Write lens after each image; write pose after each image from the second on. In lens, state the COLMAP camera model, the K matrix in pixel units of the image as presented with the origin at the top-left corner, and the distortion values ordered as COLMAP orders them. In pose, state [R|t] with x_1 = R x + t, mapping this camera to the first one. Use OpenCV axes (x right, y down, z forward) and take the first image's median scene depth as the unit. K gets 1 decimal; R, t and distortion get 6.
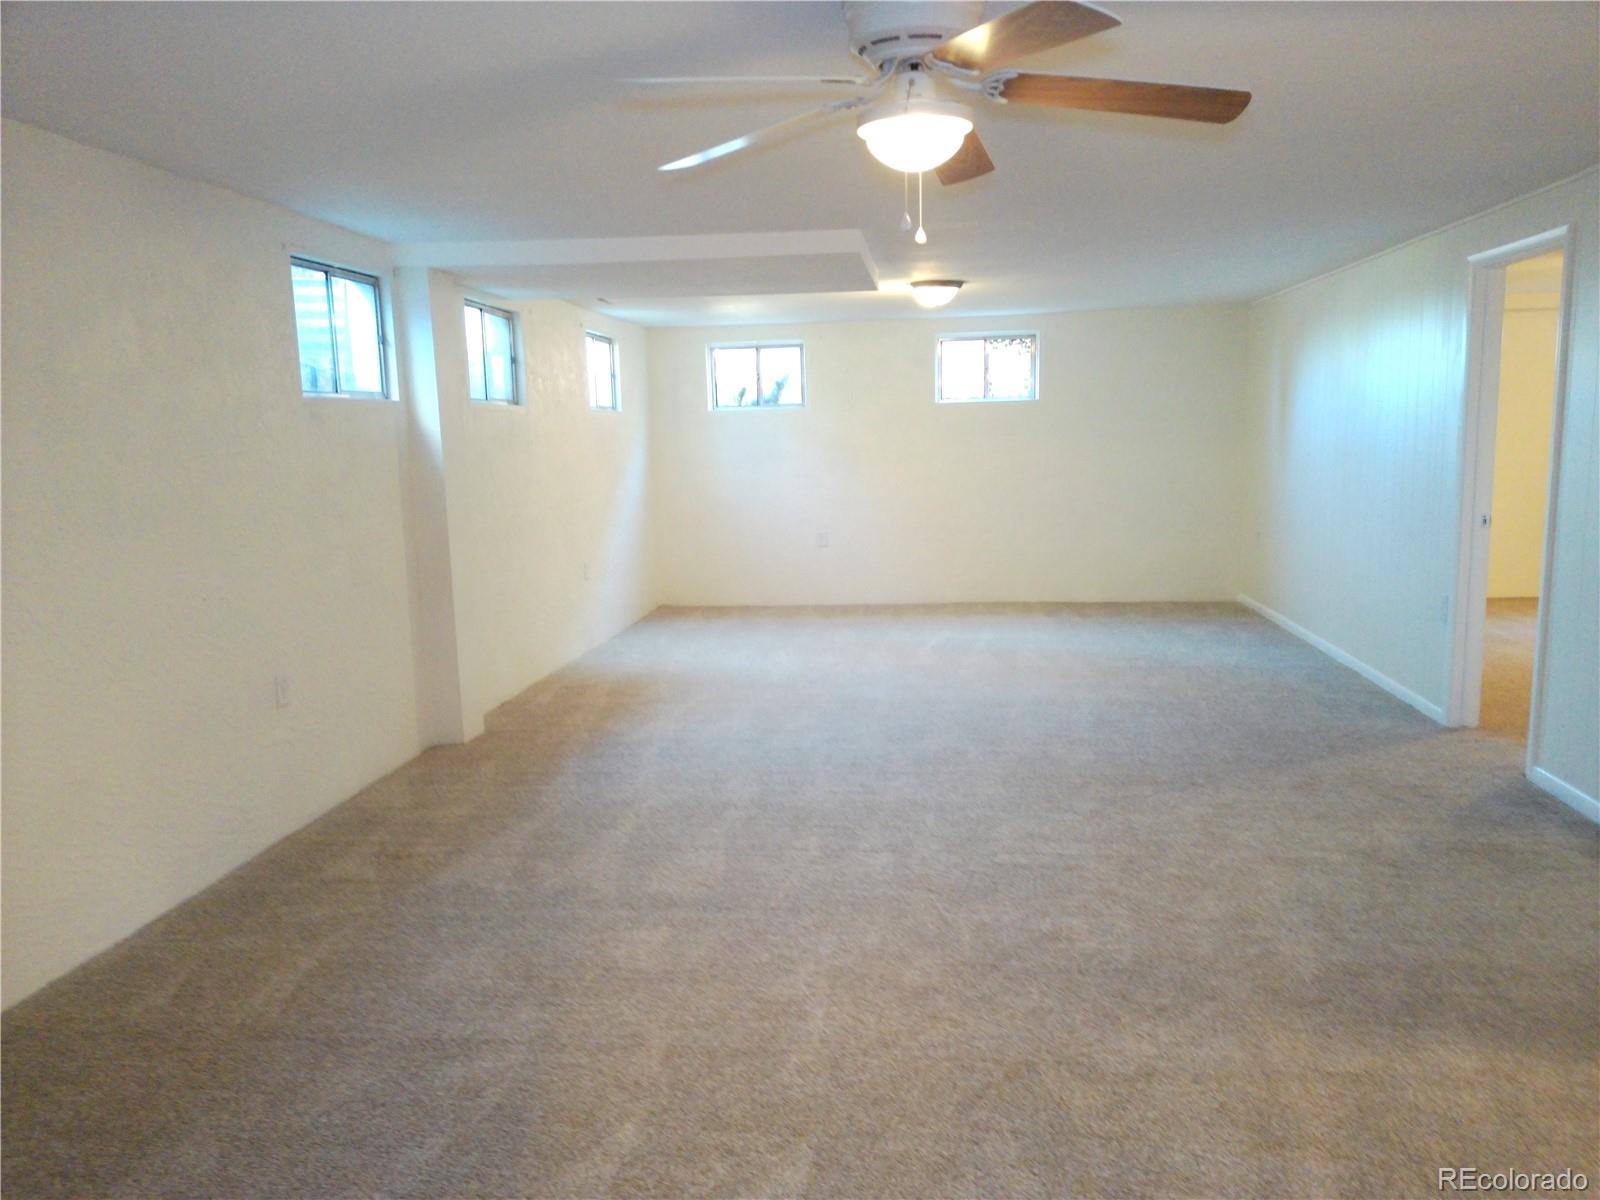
lens RADIAL K [[1142.8, 0, 800.0], [0, 1142.8, 600.0], [0, 0, 1]] dist [0.001905, 0.000373]
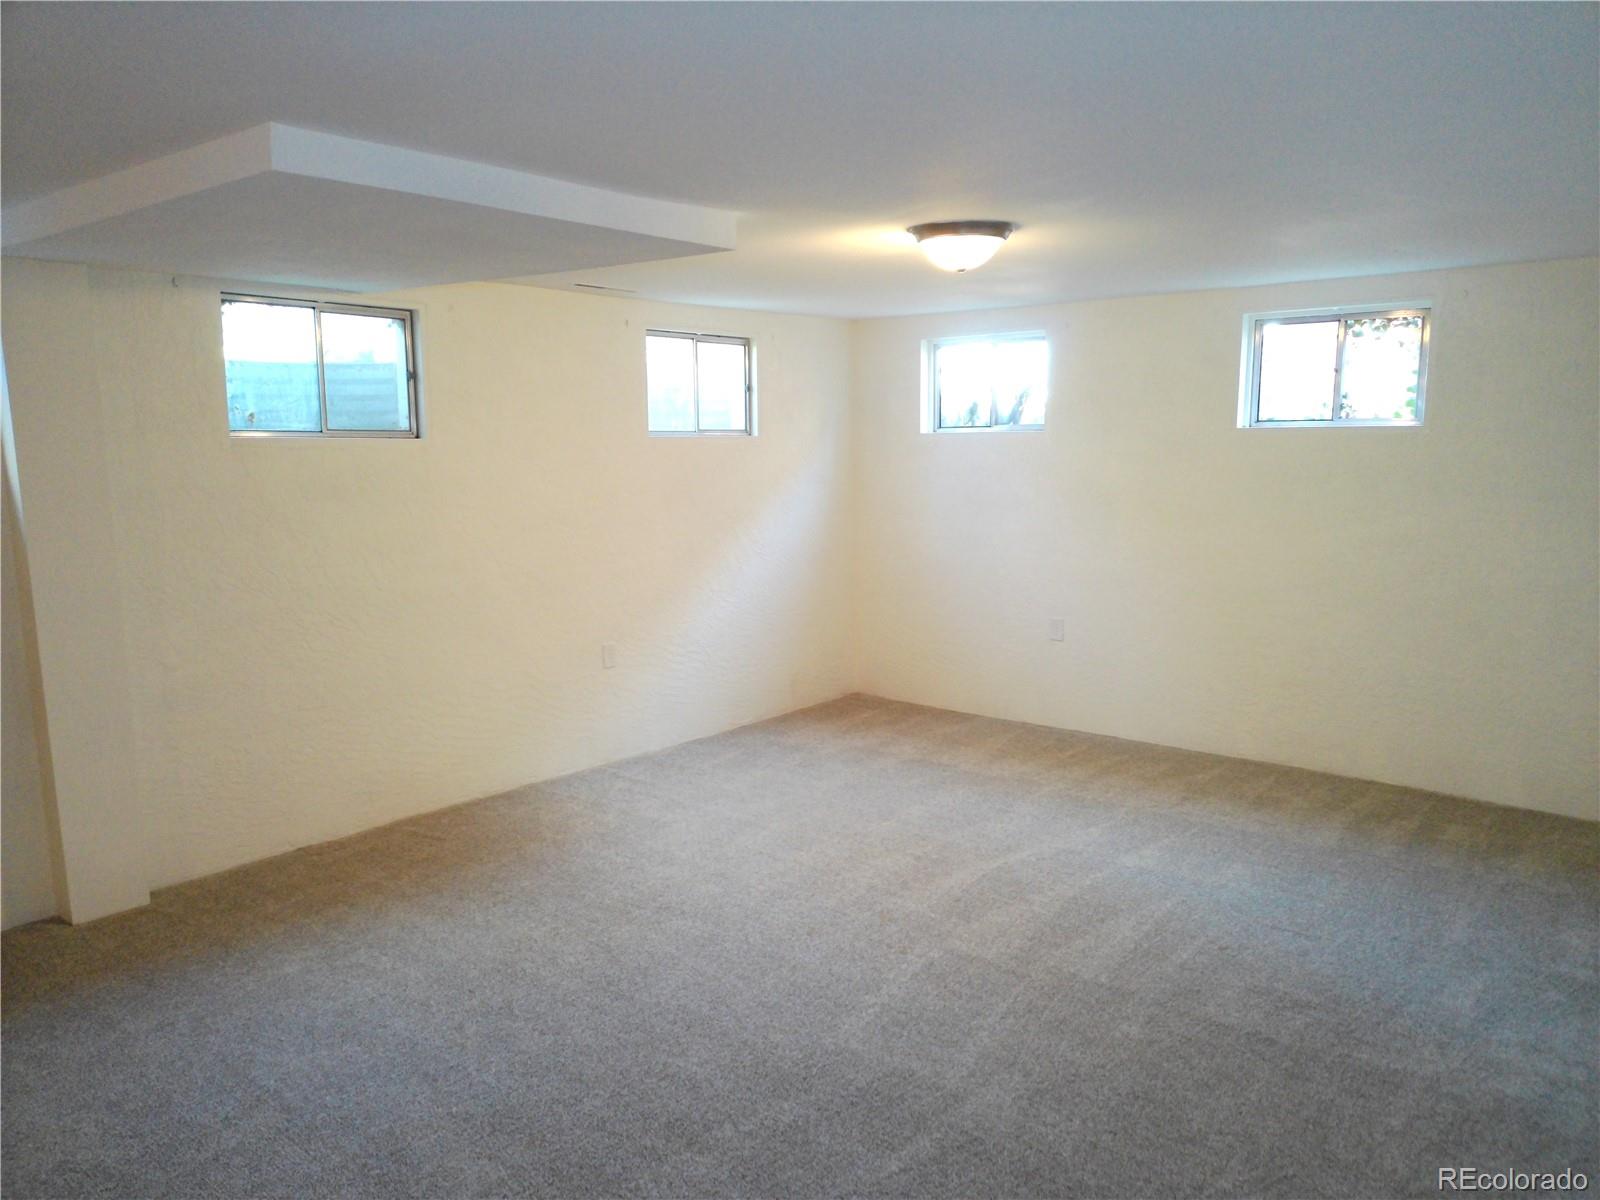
lens RADIAL K [[1142.8, 0, 800.0], [0, 1142.8, 600.0], [0, 0, 1]] dist [0.001905, 0.000373]
pose [[0.839433, 0.094072, -0.535260, 0.256075], [-0.091763, 0.995298, 0.031013, -0.079679], [0.535660, 0.023084, 0.844118, 0.368599]]
